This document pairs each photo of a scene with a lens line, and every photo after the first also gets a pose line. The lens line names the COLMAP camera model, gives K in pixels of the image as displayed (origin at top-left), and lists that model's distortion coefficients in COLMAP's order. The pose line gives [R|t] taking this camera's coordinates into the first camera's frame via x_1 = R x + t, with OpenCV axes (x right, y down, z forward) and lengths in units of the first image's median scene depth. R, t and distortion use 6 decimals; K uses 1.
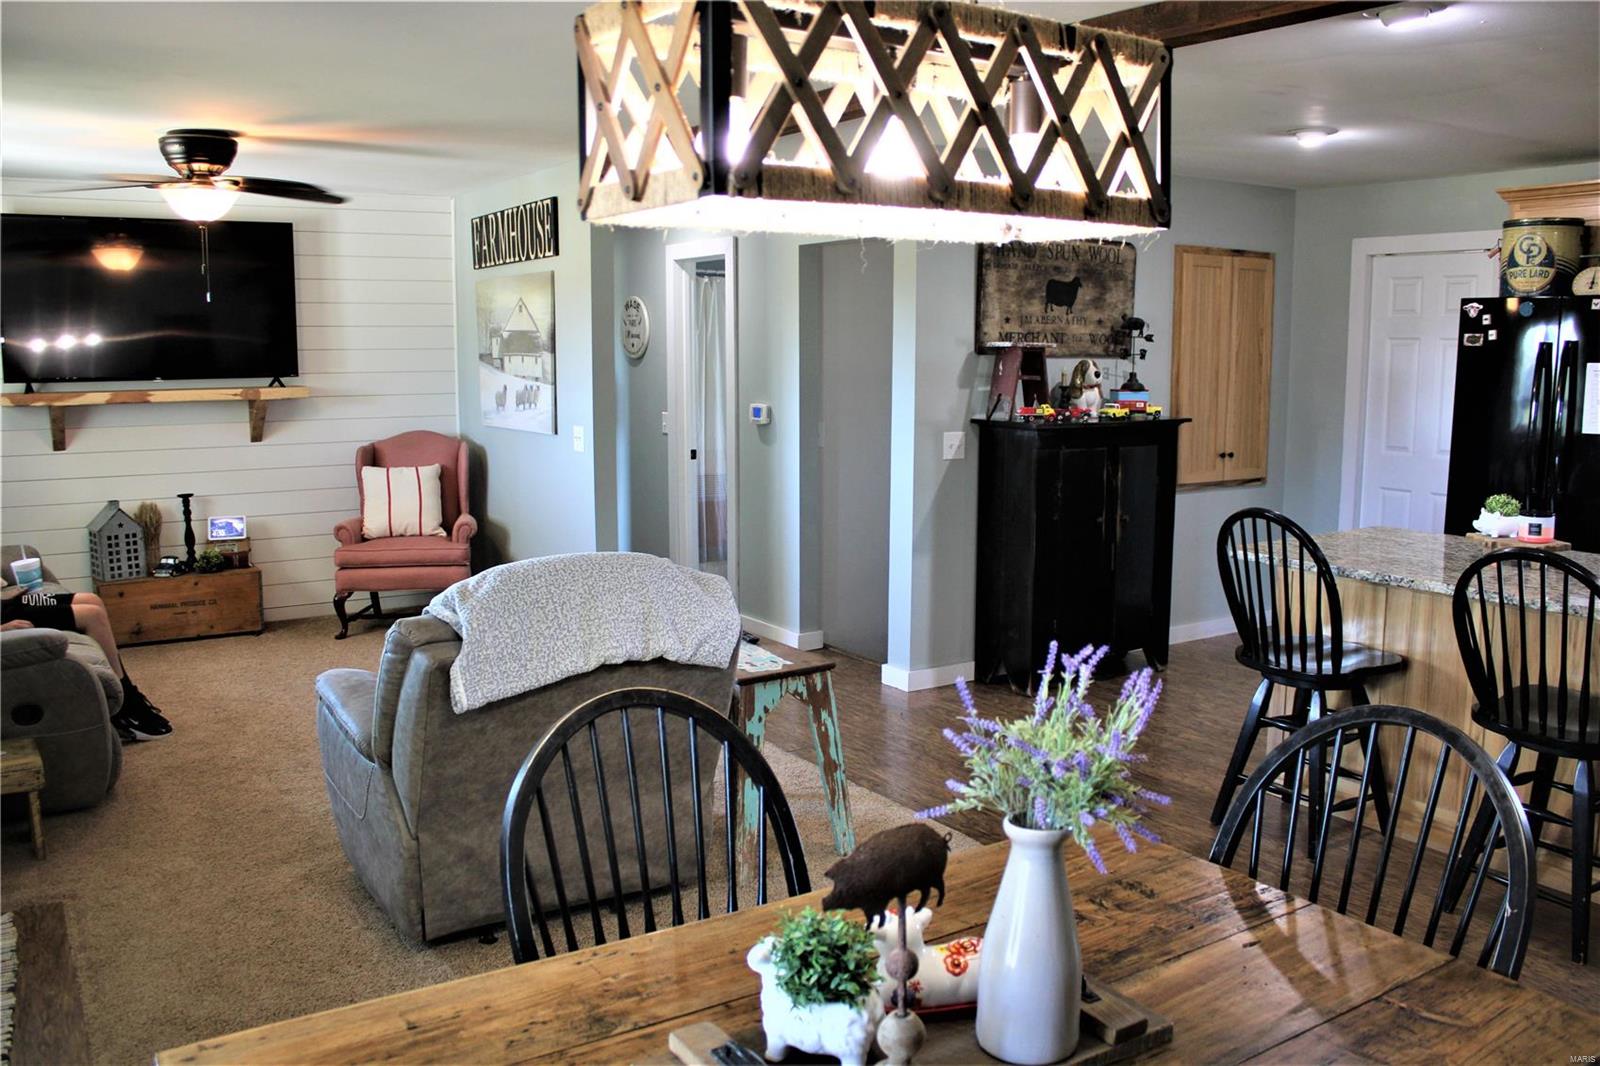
lens RADIAL K [[1327.0, 0, 808.3], [0, 1327.0, 530.9], [0, 0, 1]] dist [-0.173523, 0.153429]
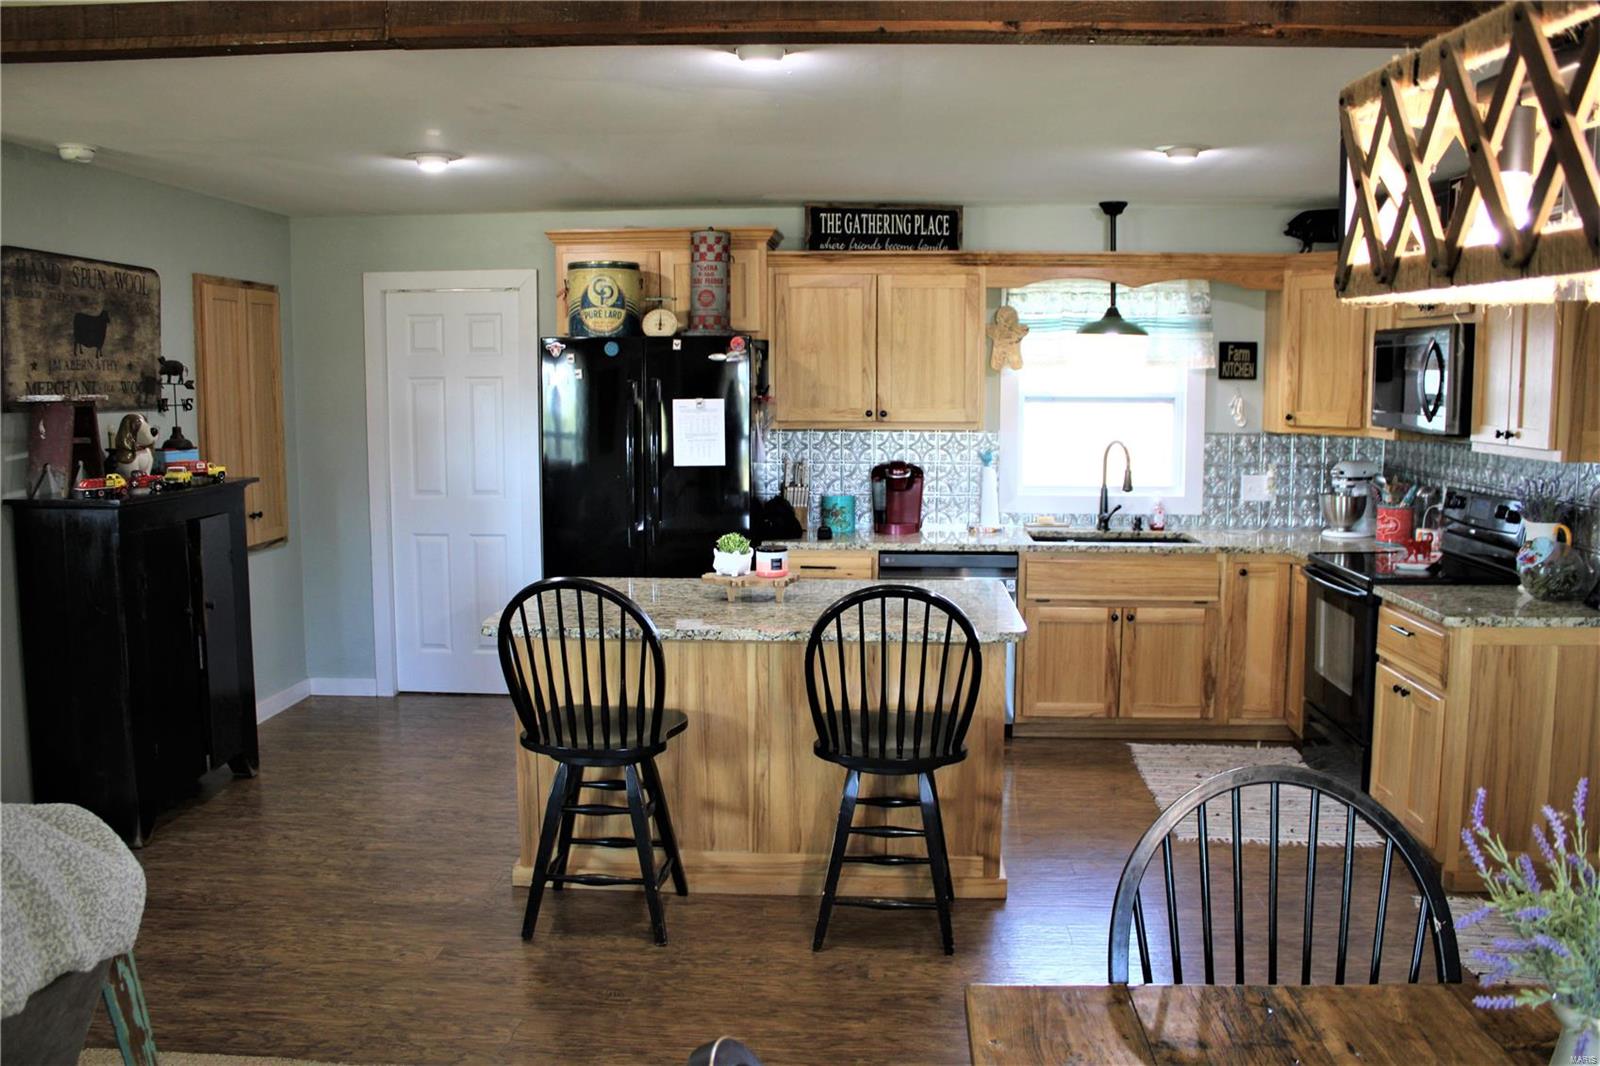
lens RADIAL K [[1327.0, 0, 808.3], [0, 1327.0, 530.9], [0, 0, 1]] dist [-0.173523, 0.153429]
pose [[0.590929, -0.093767, 0.801256, -0.170063], [0.113391, 0.993016, 0.032581, -0.037076], [-0.798715, 0.071602, 0.597434, 0.204194]]
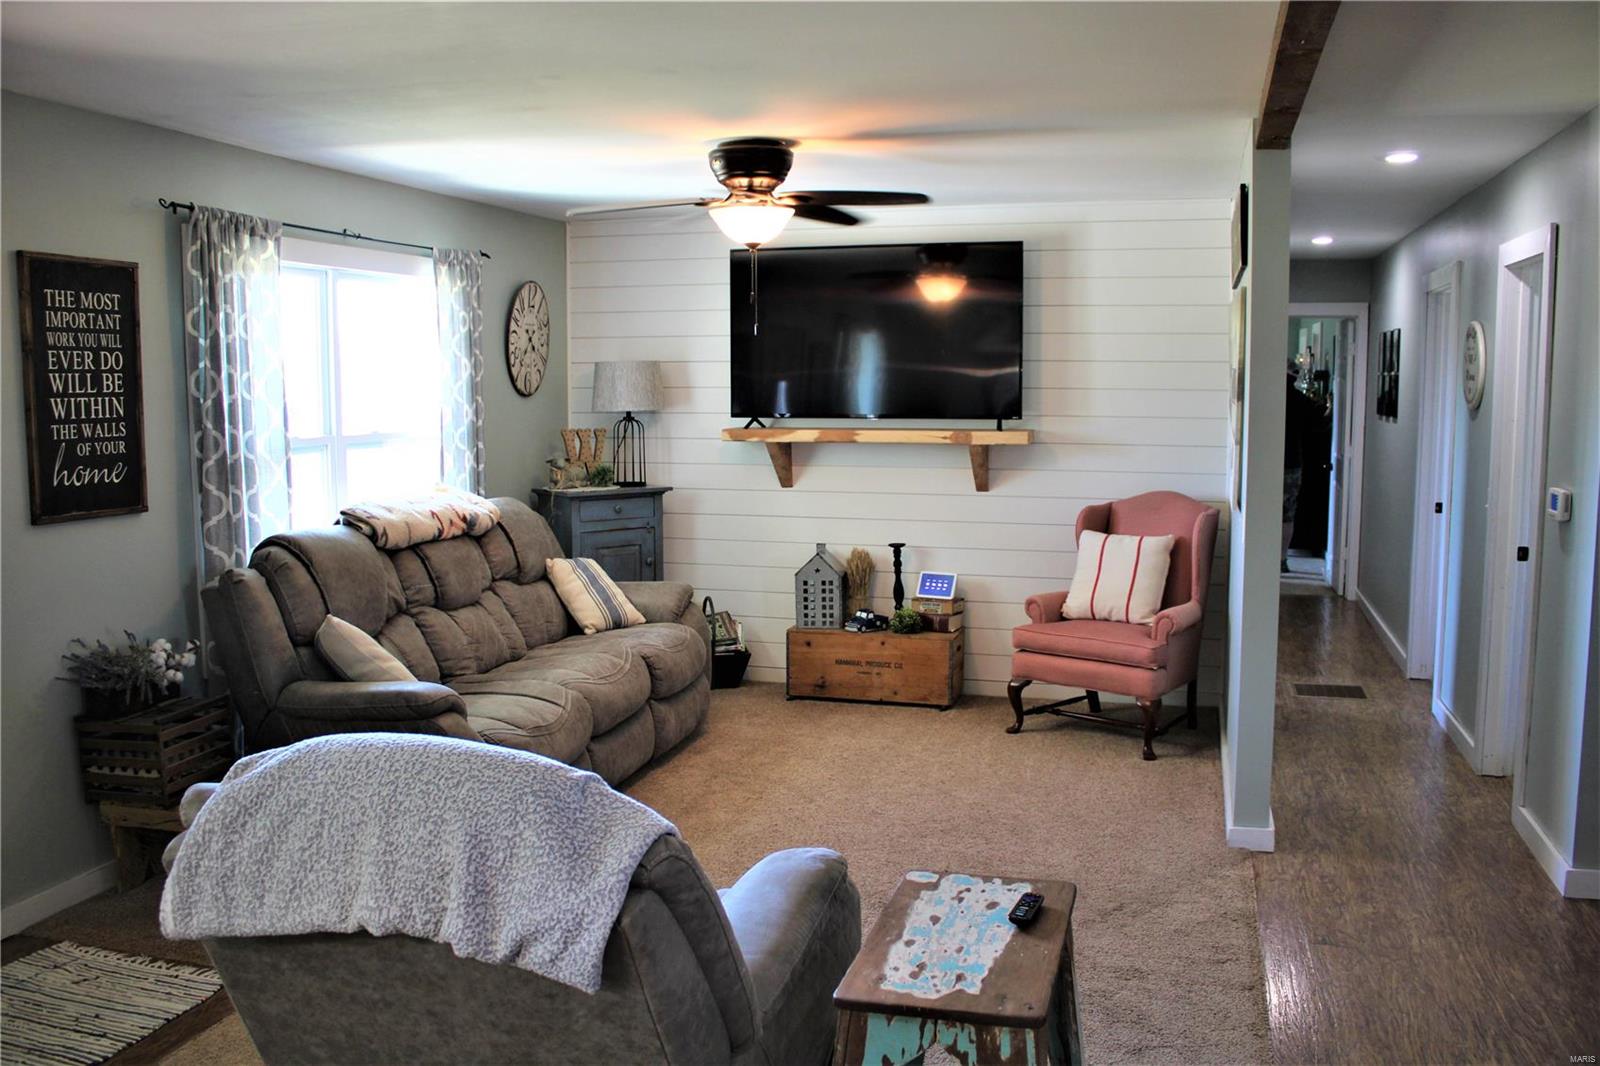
lens RADIAL K [[1327.0, 0, 808.3], [0, 1327.0, 530.9], [0, 0, 1]] dist [-0.173523, 0.153429]
pose [[0.652756, 0.082919, -0.753017, 0.201005], [-0.101797, 0.994578, 0.021275, -0.056296], [0.750697, 0.062768, 0.657658, 0.364962]]
